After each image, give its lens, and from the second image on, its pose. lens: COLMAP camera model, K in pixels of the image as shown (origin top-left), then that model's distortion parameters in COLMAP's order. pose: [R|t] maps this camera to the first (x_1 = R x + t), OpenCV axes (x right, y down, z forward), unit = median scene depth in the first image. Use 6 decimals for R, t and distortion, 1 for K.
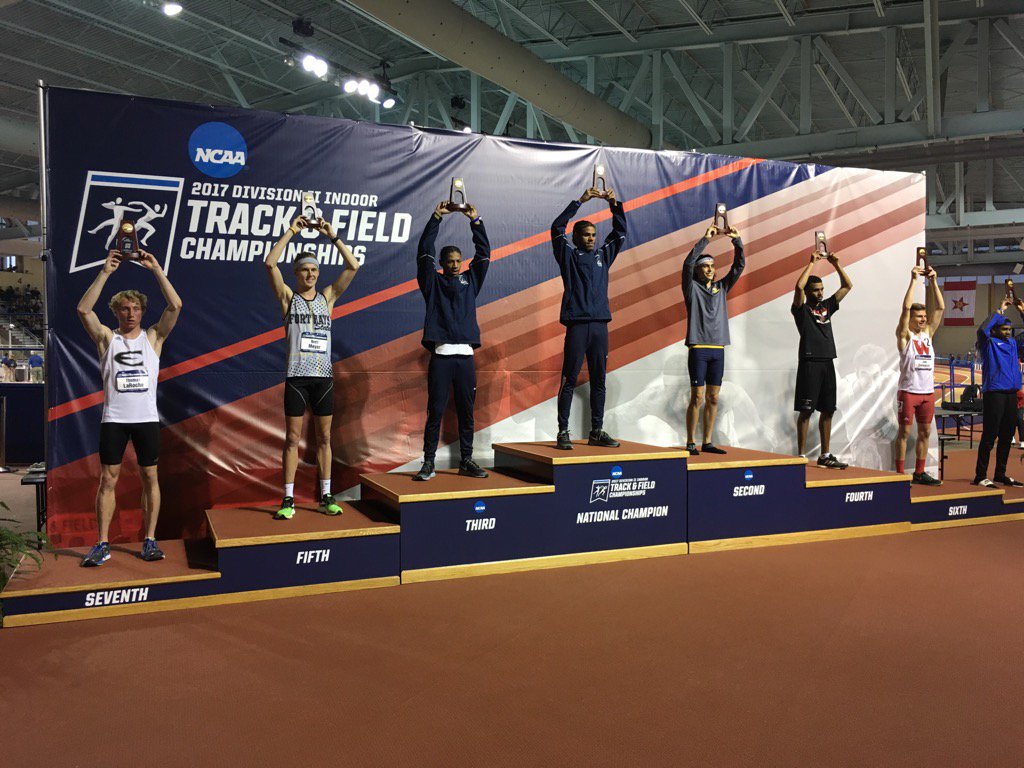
lens RADIAL K [[857.1, 0, 512.0], [0, 857.1, 384.0], [0, 0, 1]] dist [0.077569, -0.095641]
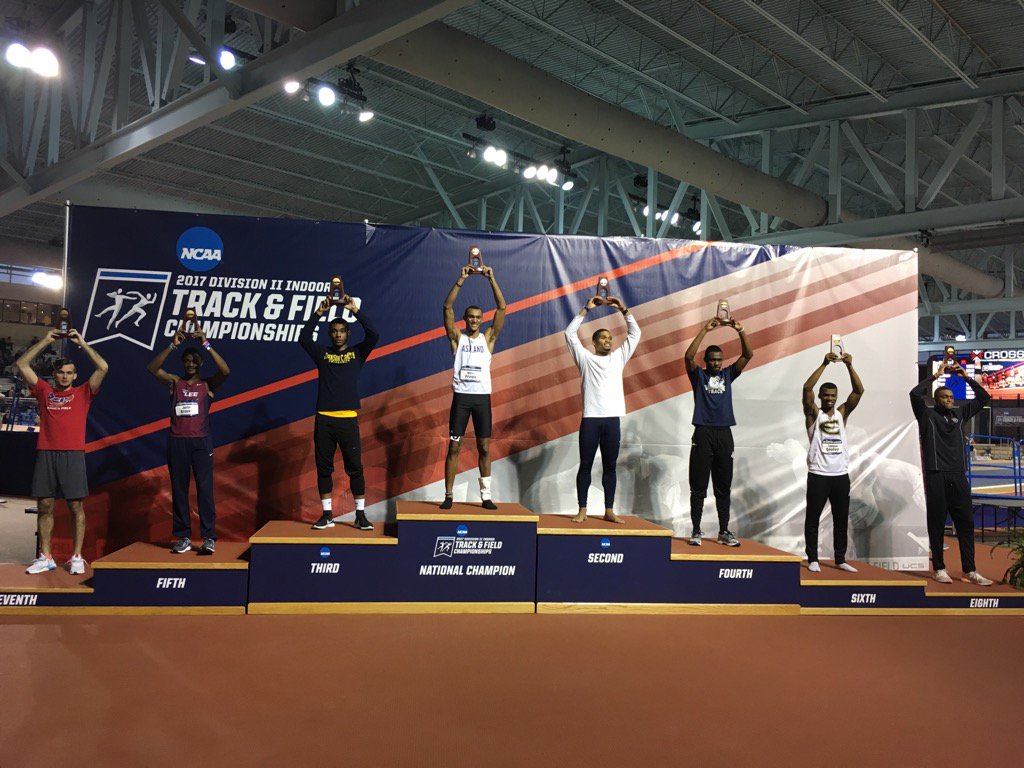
lens RADIAL K [[857.1, 0, 512.0], [0, 857.1, 384.0], [0, 0, 1]] dist [0.077569, -0.095641]
pose [[0.964768, 0.018081, -0.262482, 0.407055], [-0.039526, 0.996274, -0.076651, -0.002281], [0.260118, 0.084325, 0.961888, -0.049911]]
